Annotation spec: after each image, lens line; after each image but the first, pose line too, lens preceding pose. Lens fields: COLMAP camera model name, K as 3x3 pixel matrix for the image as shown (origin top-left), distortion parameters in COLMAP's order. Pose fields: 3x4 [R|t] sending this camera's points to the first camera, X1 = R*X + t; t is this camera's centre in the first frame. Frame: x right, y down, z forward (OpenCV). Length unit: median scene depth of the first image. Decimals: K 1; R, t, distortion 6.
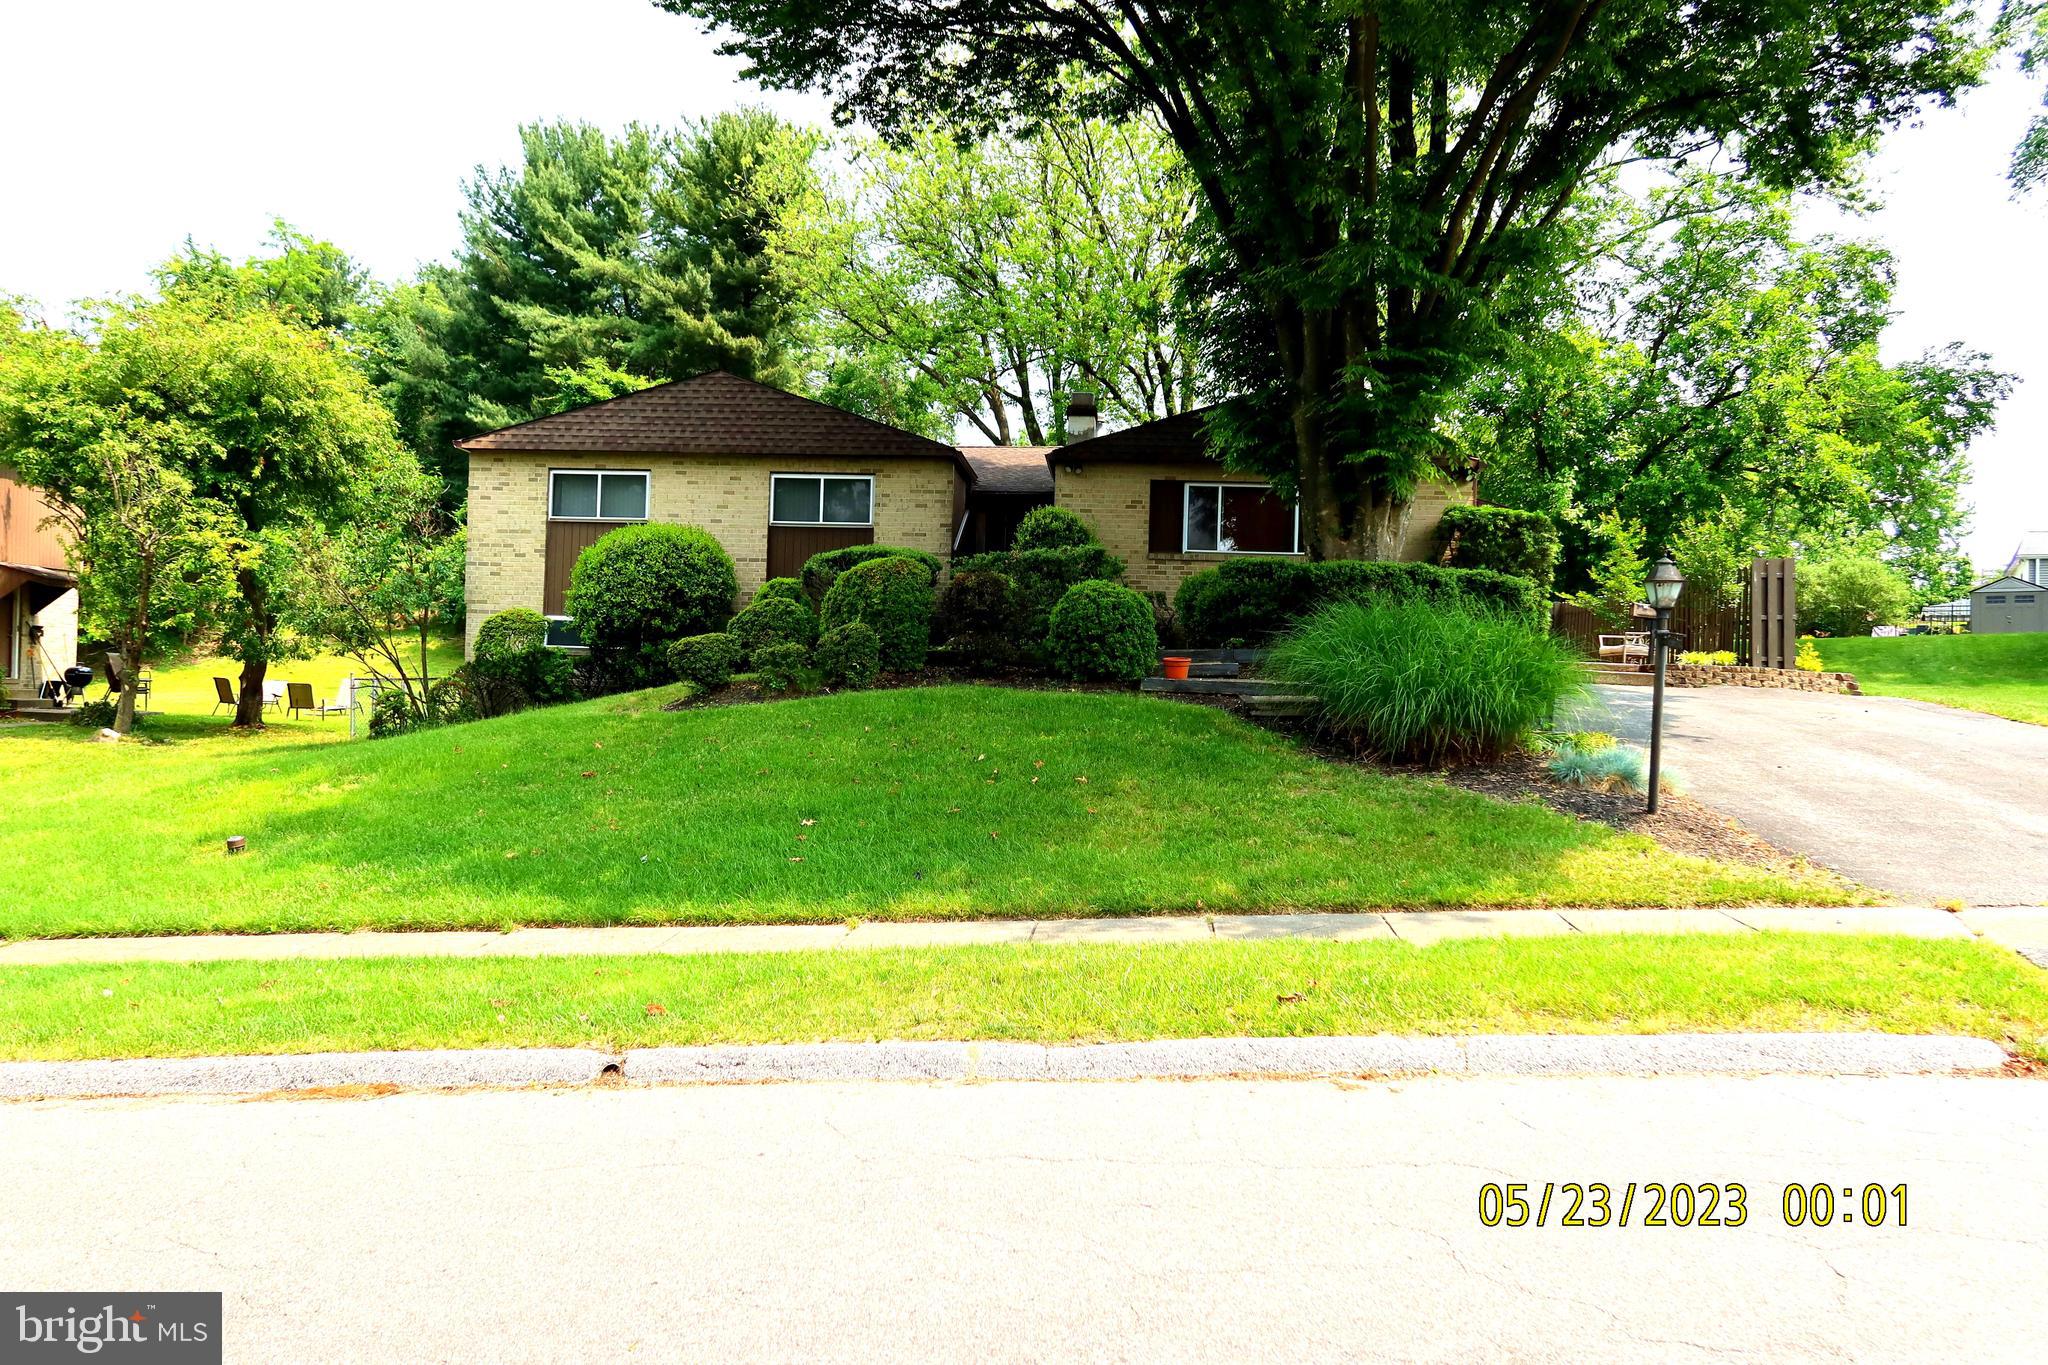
lens RADIAL K [[1450.2, 0, 1030.9], [0, 1450.2, 669.0], [0, 0, 1]] dist [-0.033327, 0.013654]
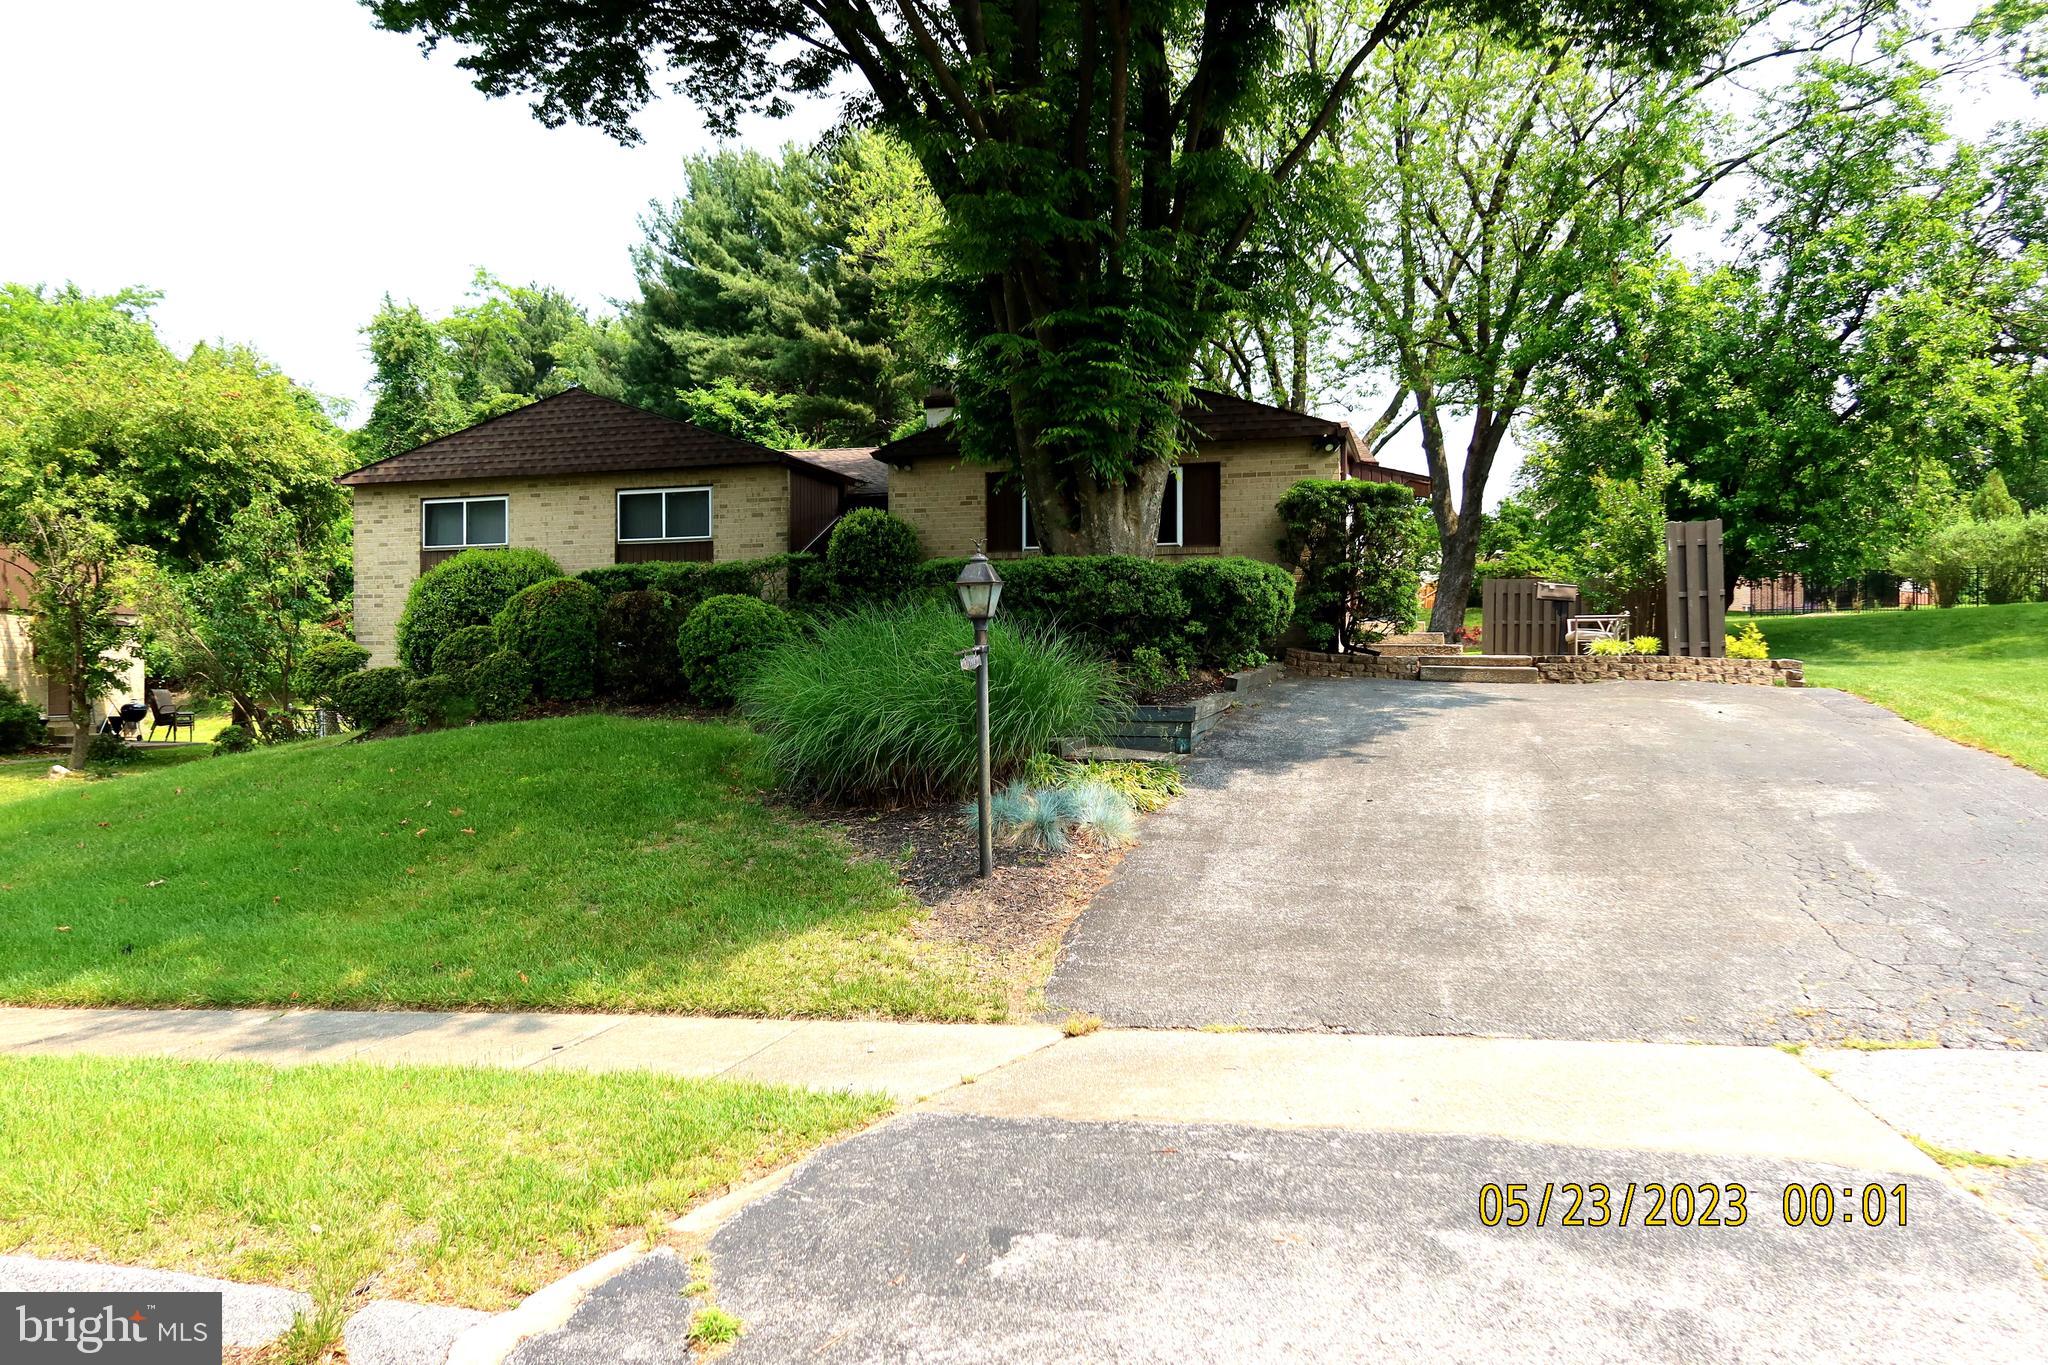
lens RADIAL K [[1450.2, 0, 1030.7], [0, 1450.2, 670.9], [0, 0, 1]] dist [-0.033327, 0.013654]
pose [[0.974928, -0.032992, -0.220061, 0.303043], [0.034371, 0.999406, 0.002439, -0.006639], [0.219850, -0.009941, 0.975483, 0.110180]]
